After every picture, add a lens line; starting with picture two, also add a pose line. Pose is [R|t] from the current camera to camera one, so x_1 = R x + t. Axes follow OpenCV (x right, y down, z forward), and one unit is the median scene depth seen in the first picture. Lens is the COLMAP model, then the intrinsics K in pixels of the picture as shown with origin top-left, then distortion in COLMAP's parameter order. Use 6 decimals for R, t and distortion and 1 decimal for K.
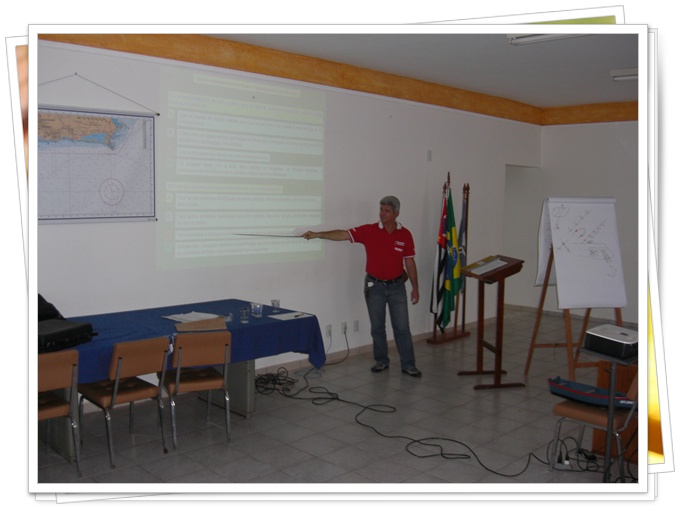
lens RADIAL K [[676.5, 0, 340.0], [0, 676.5, 254.0], [0, 0, 1]] dist [-0.120206, -0.005781]
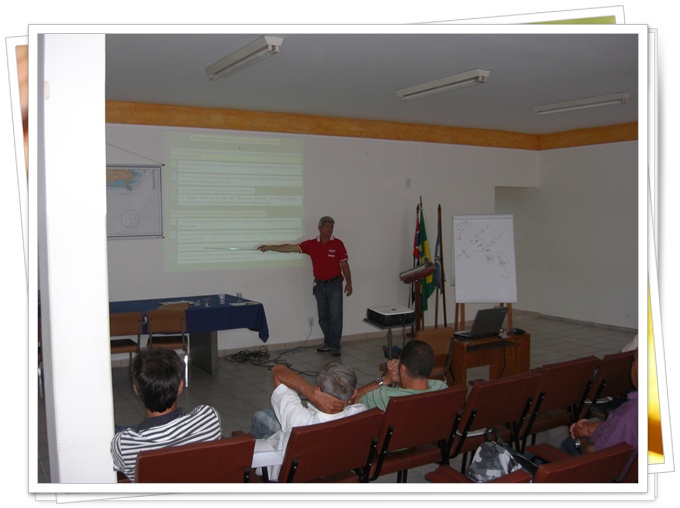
lens RADIAL K [[676.5, 0, 340.0], [0, 676.5, 254.0], [0, 0, 1]] dist [-0.120206, -0.005781]
pose [[0.968124, -0.007605, -0.250355, 0.425412], [0.000469, 0.999592, -0.028551, 0.025154], [0.250470, 0.027524, 0.967733, -0.287520]]
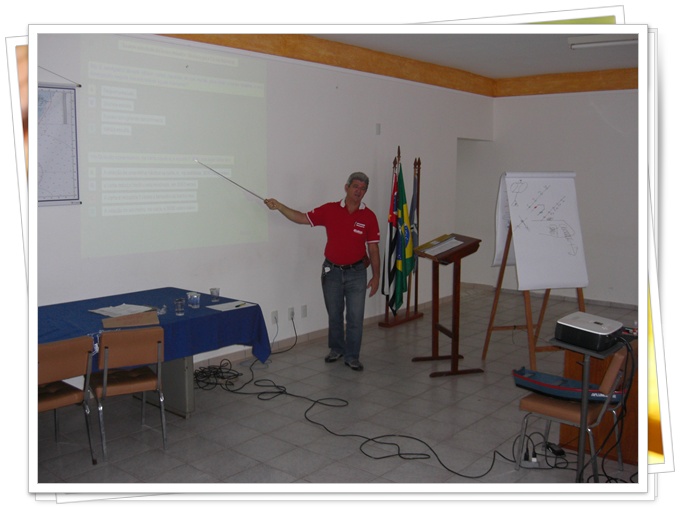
lens RADIAL K [[676.5, 0, 340.0], [0, 676.5, 254.0], [0, 0, 1]] dist [-0.120206, -0.005781]
pose [[0.996919, -0.020080, 0.075826, 0.005157], [0.017340, 0.999179, 0.036628, -0.008229], [-0.076499, -0.035201, 0.996448, 0.073505]]
